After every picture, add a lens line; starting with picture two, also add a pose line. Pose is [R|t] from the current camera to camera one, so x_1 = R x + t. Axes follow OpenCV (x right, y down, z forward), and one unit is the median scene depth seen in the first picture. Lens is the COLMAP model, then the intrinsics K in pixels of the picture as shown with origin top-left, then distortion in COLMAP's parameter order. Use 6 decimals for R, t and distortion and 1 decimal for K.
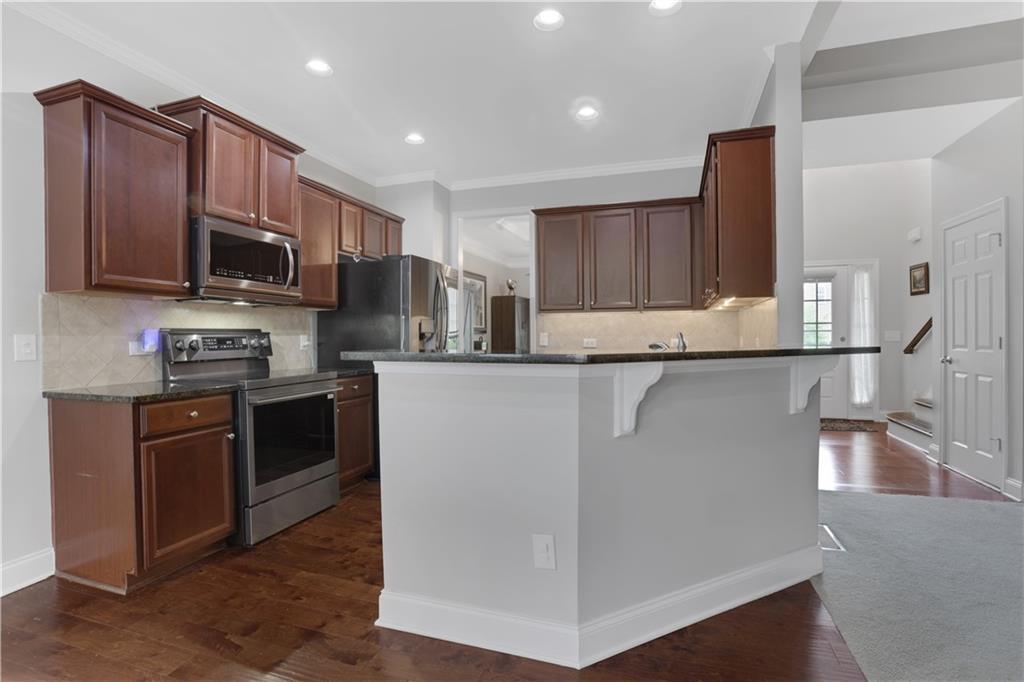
lens RADIAL K [[475.3, 0, 514.8], [0, 475.3, 339.0], [0, 0, 1]] dist [-0.035110, 0.005314]
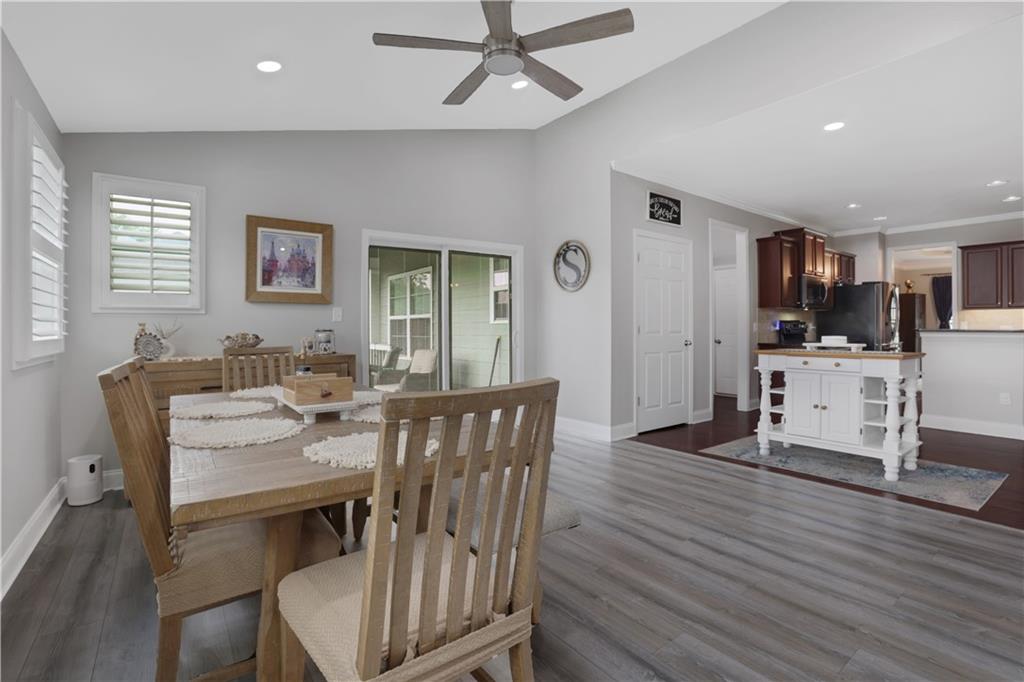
lens RADIAL K [[475.3, 0, 504.2], [0, 475.3, 335.4], [0, 0, 1]] dist [-0.035110, 0.005314]
pose [[0.813487, 0.011503, -0.581469, -0.120526], [-0.003194, 0.999878, 0.015312, 0.005656], [0.581574, -0.010599, 0.813424, -0.470868]]
